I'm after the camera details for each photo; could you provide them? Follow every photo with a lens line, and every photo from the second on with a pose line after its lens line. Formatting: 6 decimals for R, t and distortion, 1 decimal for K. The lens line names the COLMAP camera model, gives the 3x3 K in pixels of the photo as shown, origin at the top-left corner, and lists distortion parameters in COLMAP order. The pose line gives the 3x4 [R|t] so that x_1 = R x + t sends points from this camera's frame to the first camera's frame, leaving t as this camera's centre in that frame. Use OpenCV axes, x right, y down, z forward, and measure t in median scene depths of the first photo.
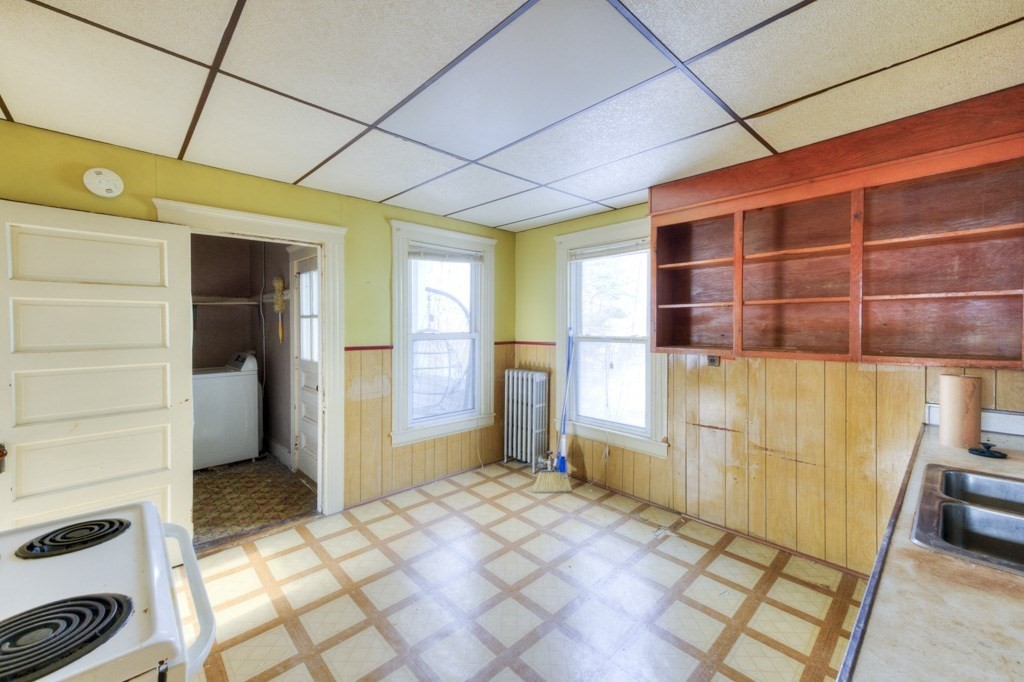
lens RADIAL K [[404.2, 0, 510.7], [0, 404.2, 328.7], [0, 0, 1]] dist [0.023138, -0.006207]
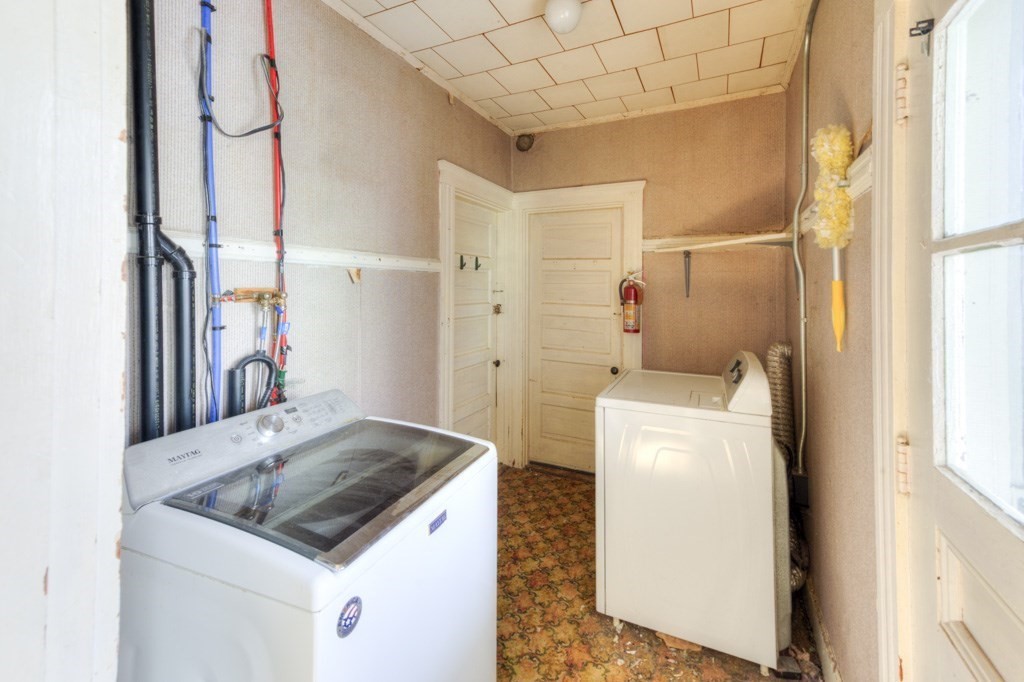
lens RADIAL K [[424.6, 0, 513.8], [0, 424.6, 291.9], [0, 0, 1]] dist [0.020971, -0.000234]
pose [[0.349286, -0.000643, -0.937016, -0.358650], [-0.004307, 0.999988, -0.002291, -0.004787], [0.937006, 0.004836, 0.349279, 0.674460]]
